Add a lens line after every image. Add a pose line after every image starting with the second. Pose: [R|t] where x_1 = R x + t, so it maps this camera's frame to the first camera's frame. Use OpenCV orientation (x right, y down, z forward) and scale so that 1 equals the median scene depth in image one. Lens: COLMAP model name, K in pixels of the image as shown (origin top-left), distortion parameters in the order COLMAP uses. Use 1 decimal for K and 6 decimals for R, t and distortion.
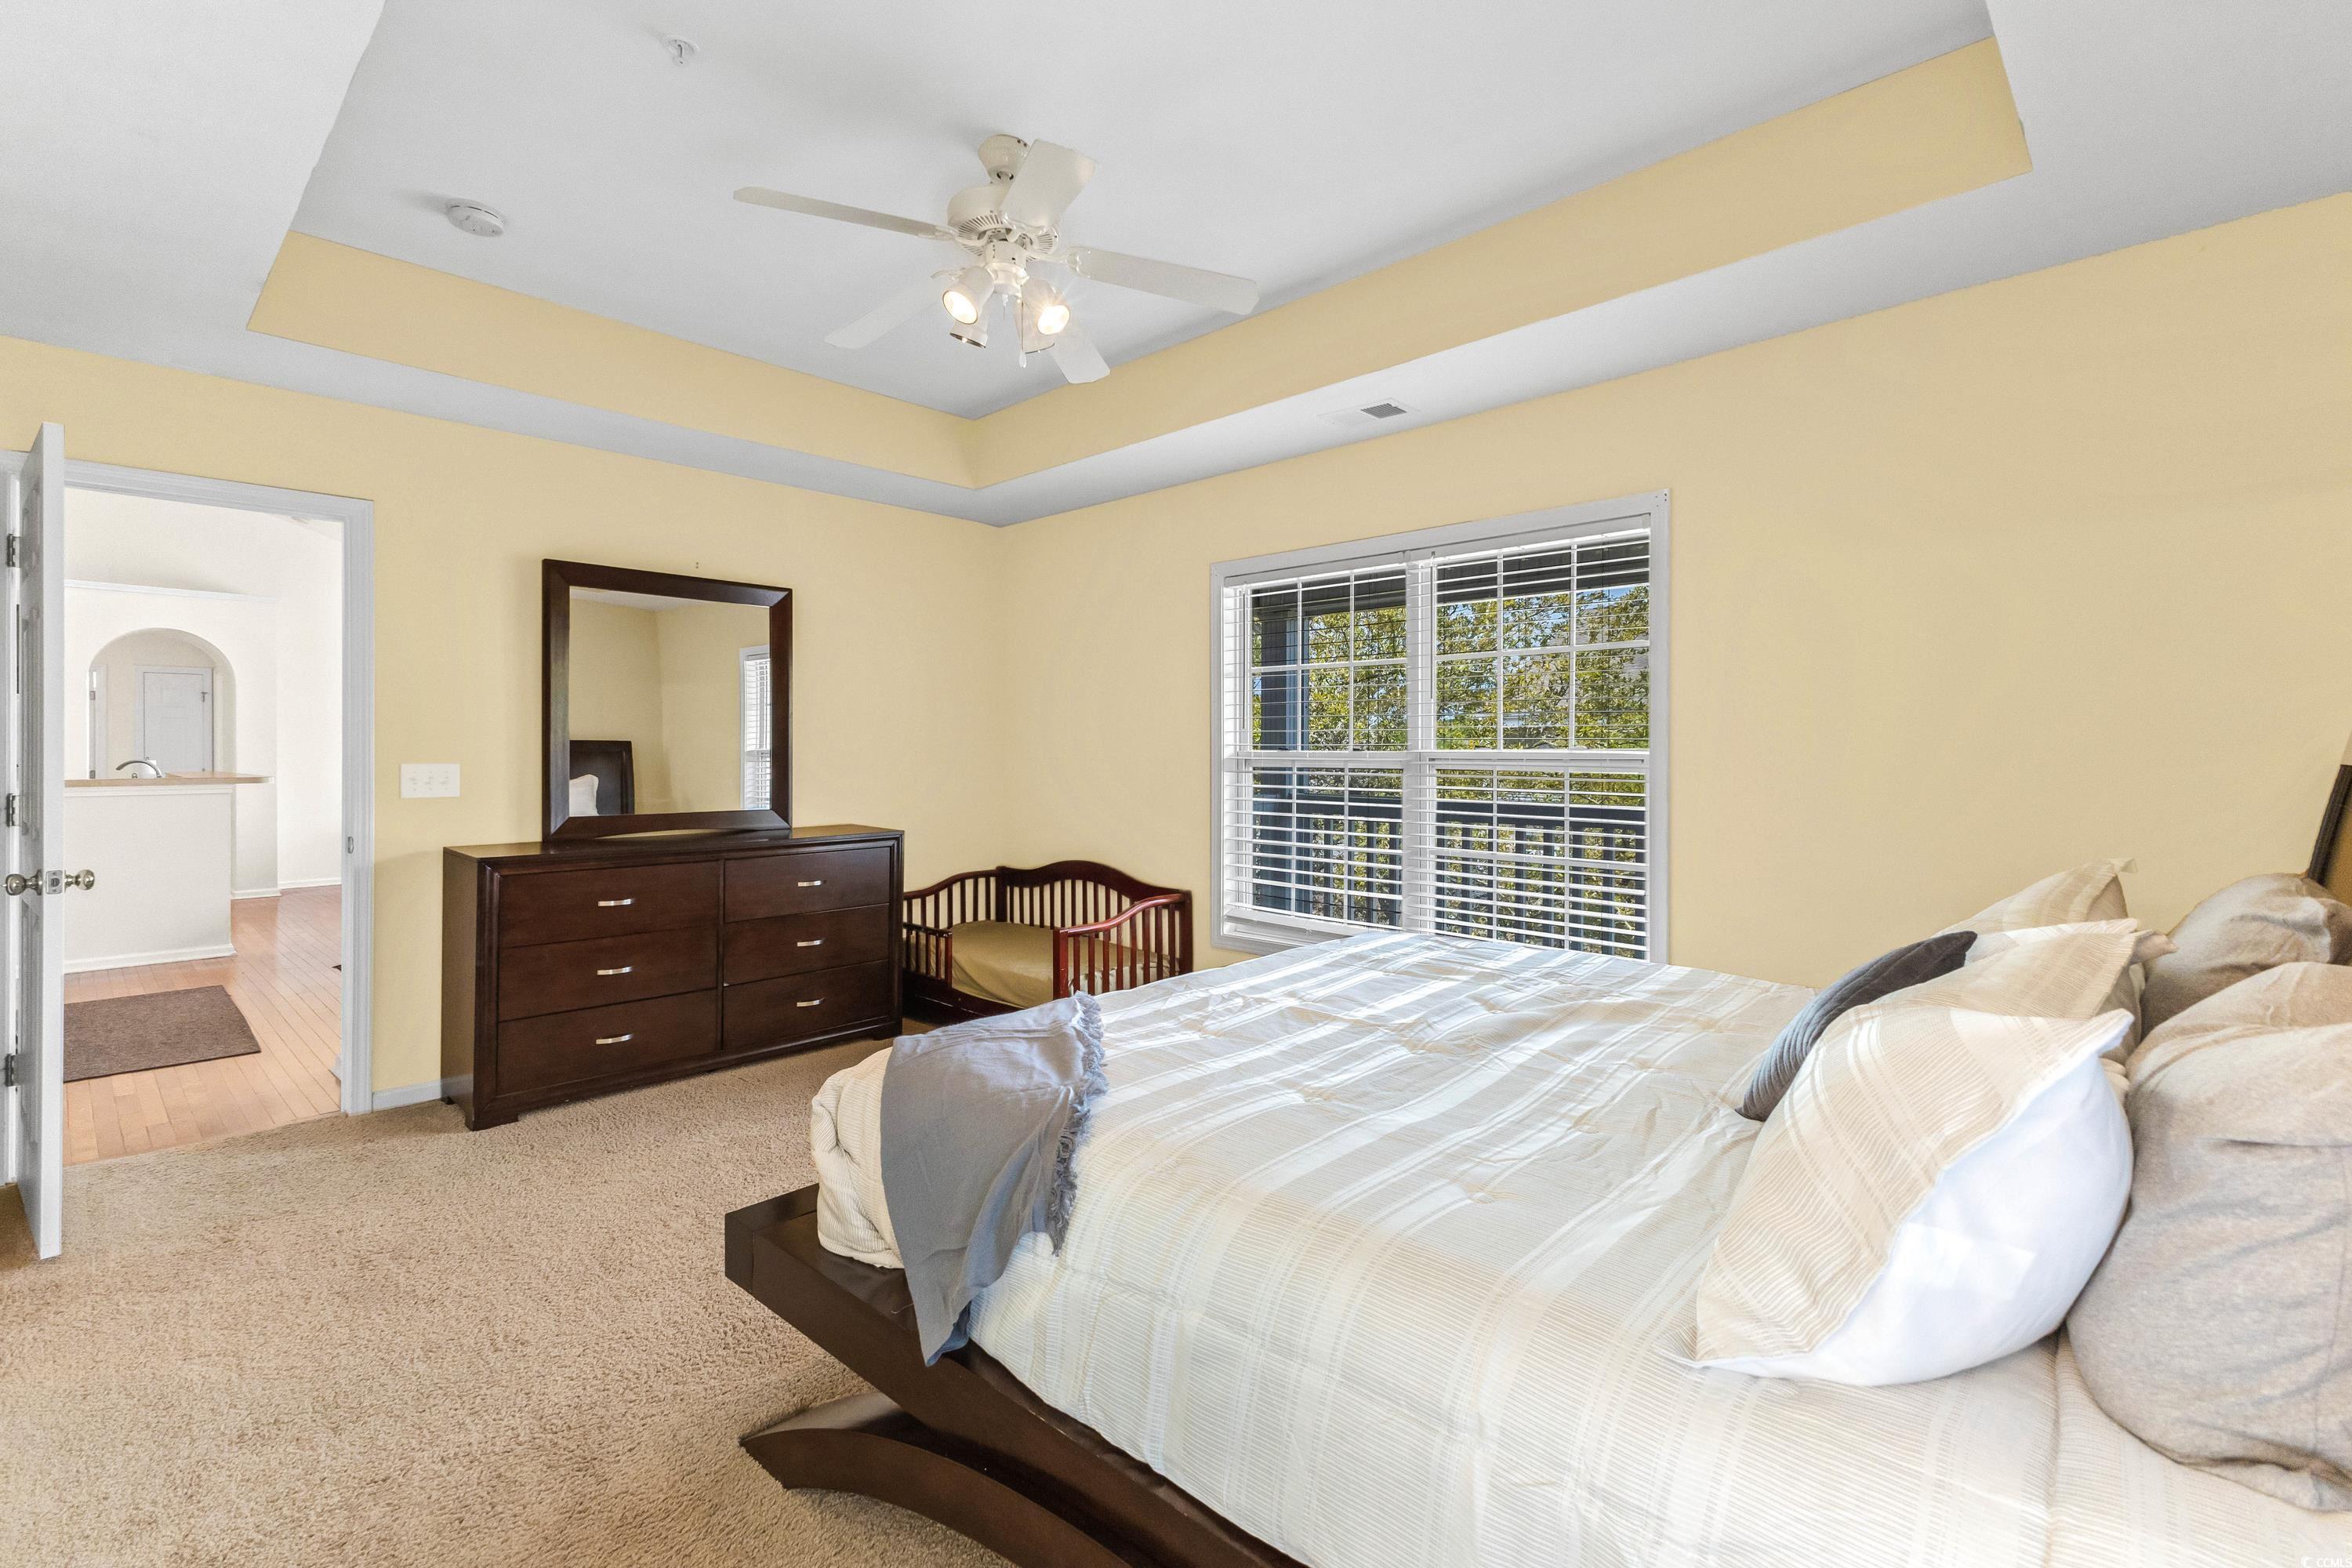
lens RADIAL K [[1067.8, 0, 1184.1], [0, 1067.8, 740.4], [0, 0, 1]] dist [0.000838, 0.000013]
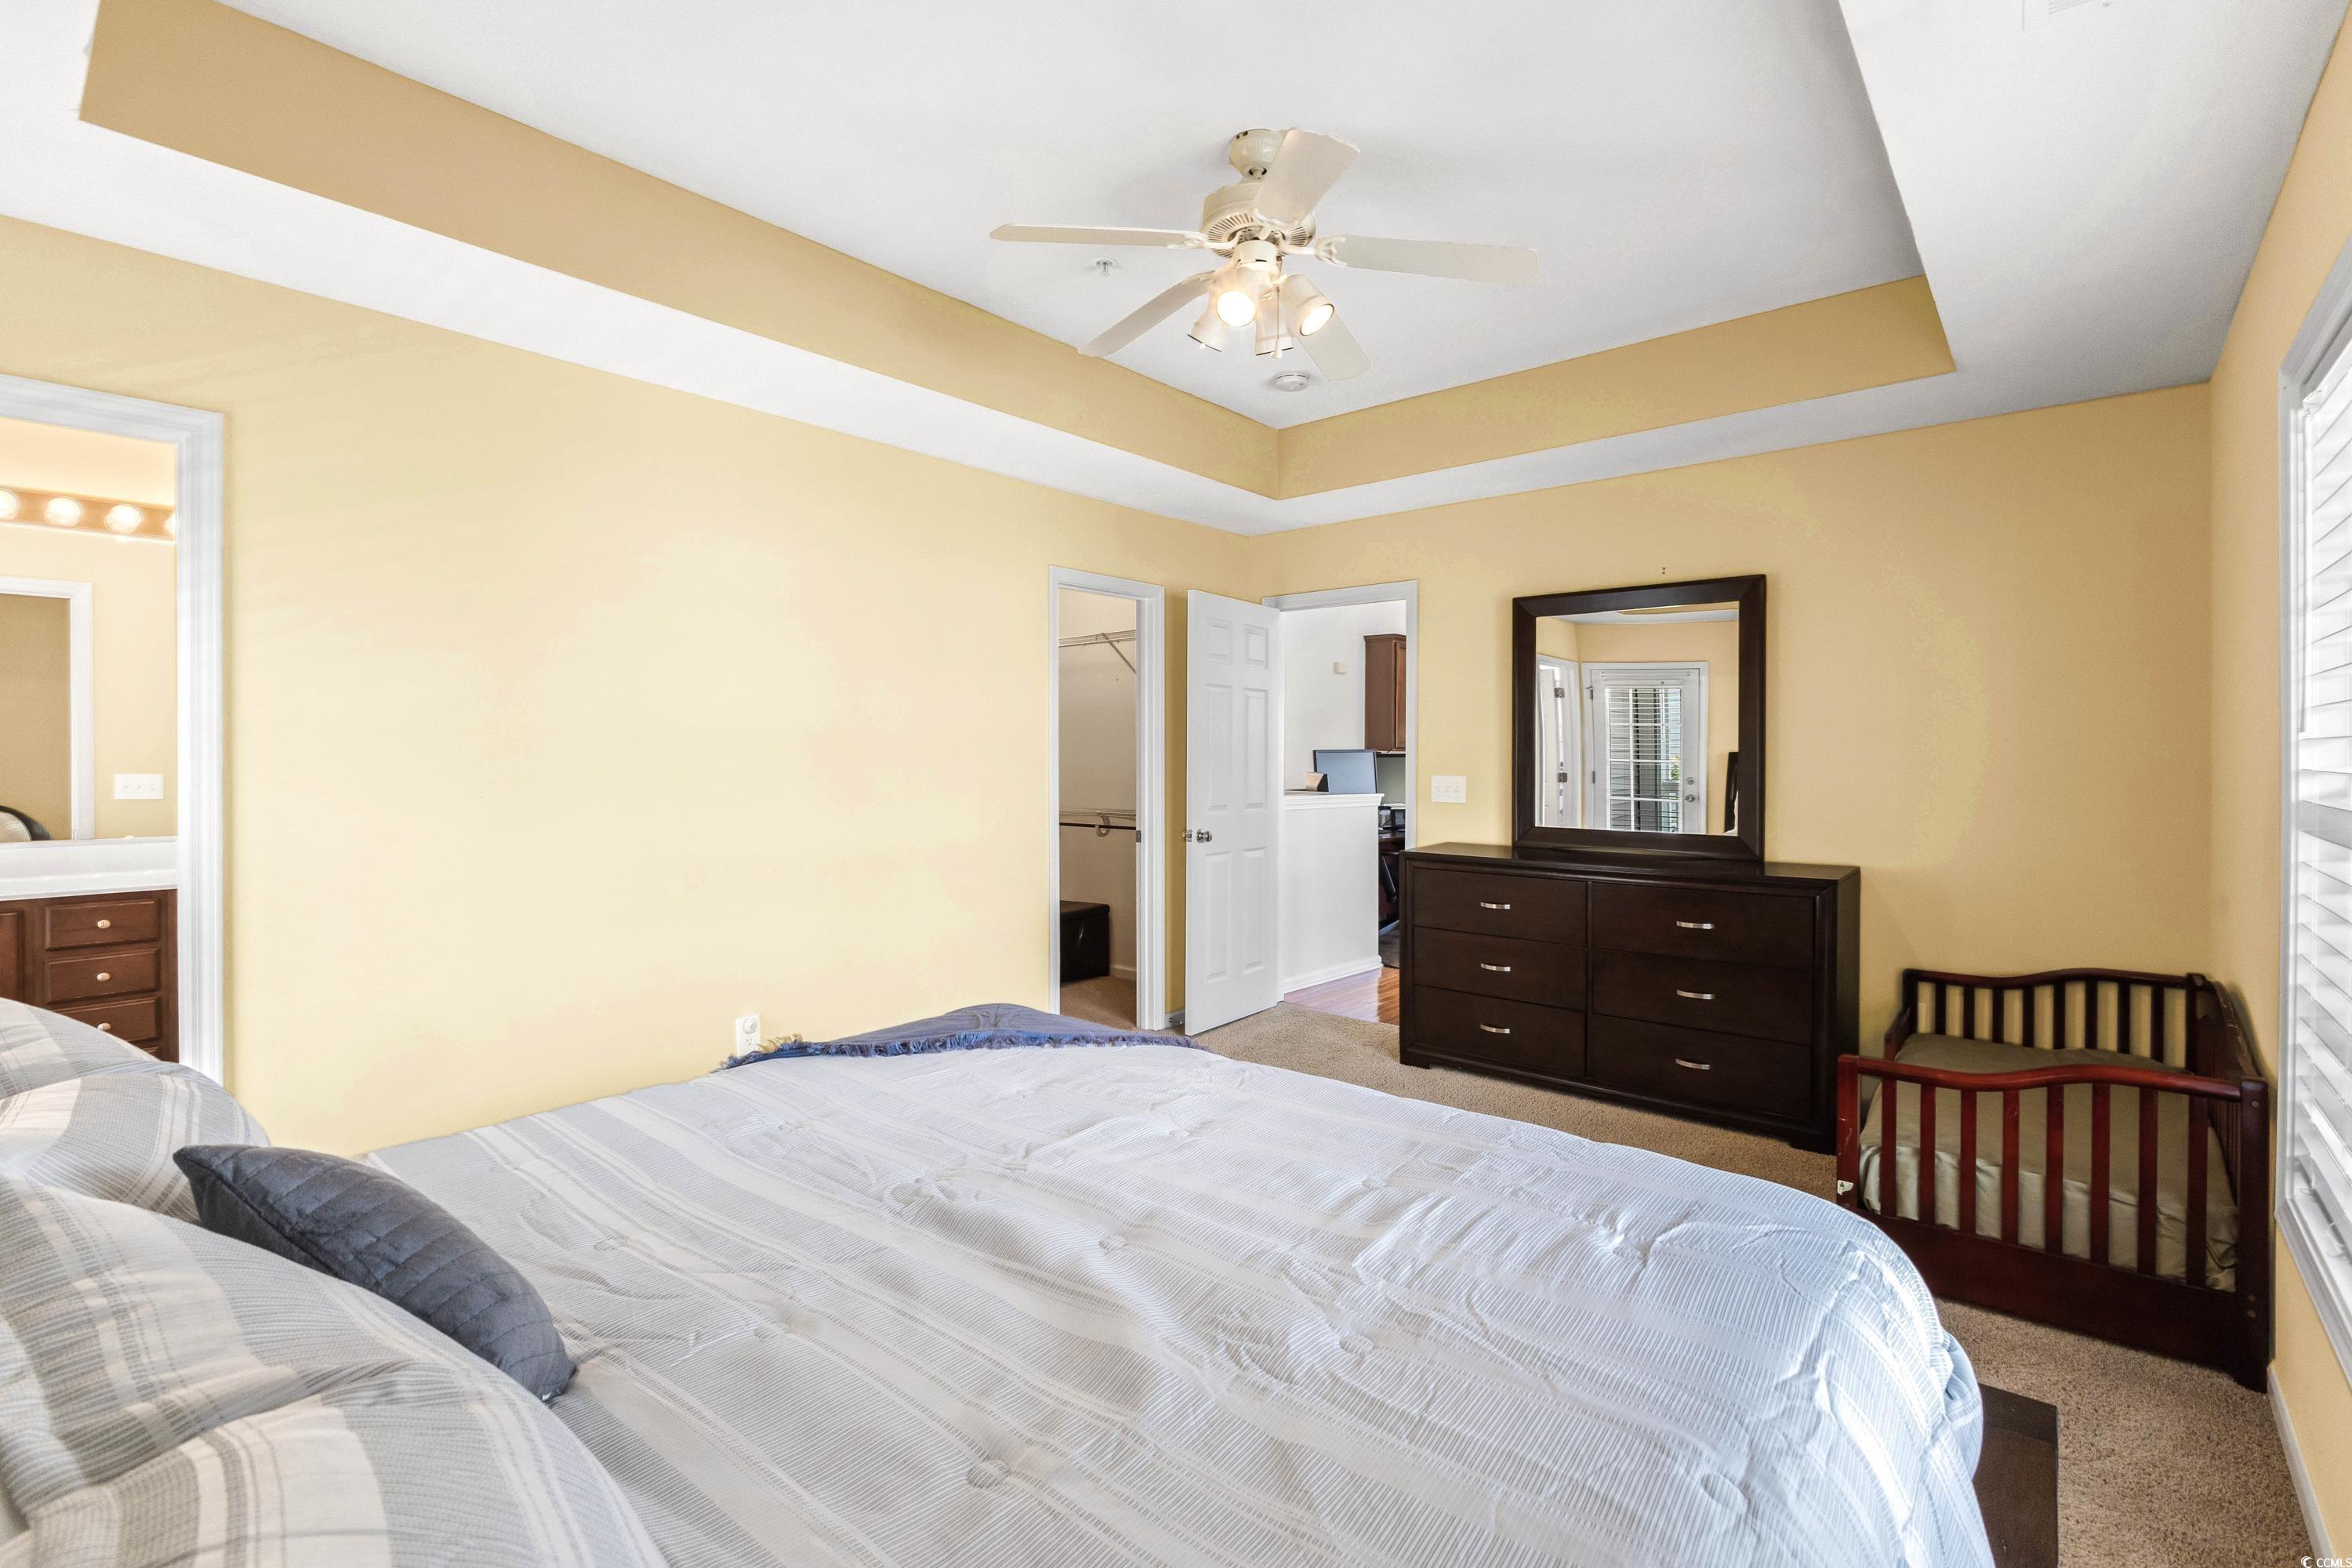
lens RADIAL K [[1063.1, 0, 1177.5], [0, 1063.1, 760.7], [0, 0, 1]] dist [-0.000136, -0.000245]
pose [[0.059796, 0.008794, -0.998172, 0.502999], [0.005354, 0.999944, 0.009130, -0.008586], [0.998196, -0.005890, 0.059746, 0.569608]]
